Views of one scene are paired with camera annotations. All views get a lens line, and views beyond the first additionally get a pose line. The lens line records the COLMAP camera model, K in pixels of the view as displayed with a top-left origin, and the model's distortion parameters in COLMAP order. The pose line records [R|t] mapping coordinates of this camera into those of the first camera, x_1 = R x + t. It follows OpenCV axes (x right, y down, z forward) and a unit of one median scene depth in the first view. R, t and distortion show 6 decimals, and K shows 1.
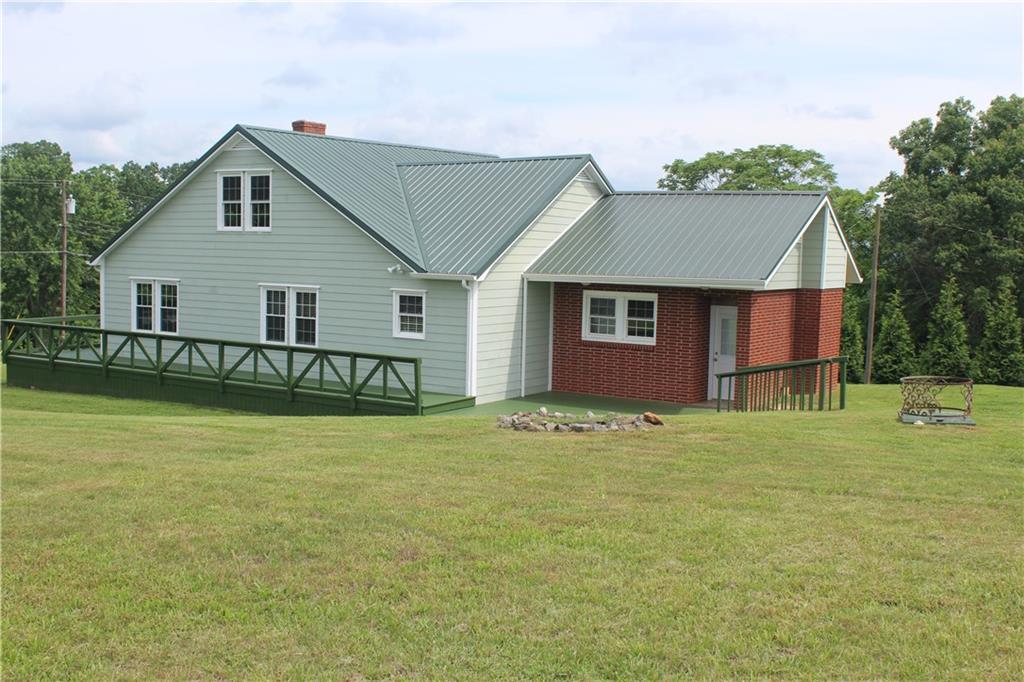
lens RADIAL K [[1162.2, 0, 512.0], [0, 1162.2, 341.0], [0, 0, 1]] dist [-0.000832, 0.004043]
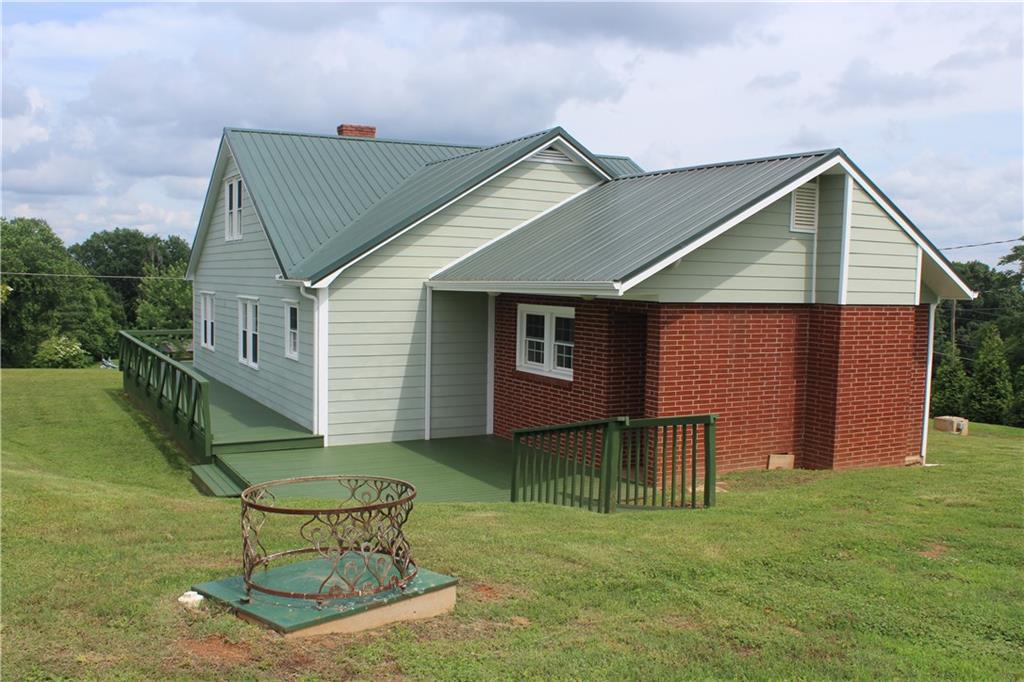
lens RADIAL K [[966.9, 0, 512.0], [0, 966.9, 341.0], [0, 0, 1]] dist [-0.011590, -0.009306]
pose [[0.878372, 0.025728, -0.477285, 0.362365], [-0.039924, 0.999010, -0.019623, -0.007369], [0.476307, 0.036291, 0.878530, 0.456881]]
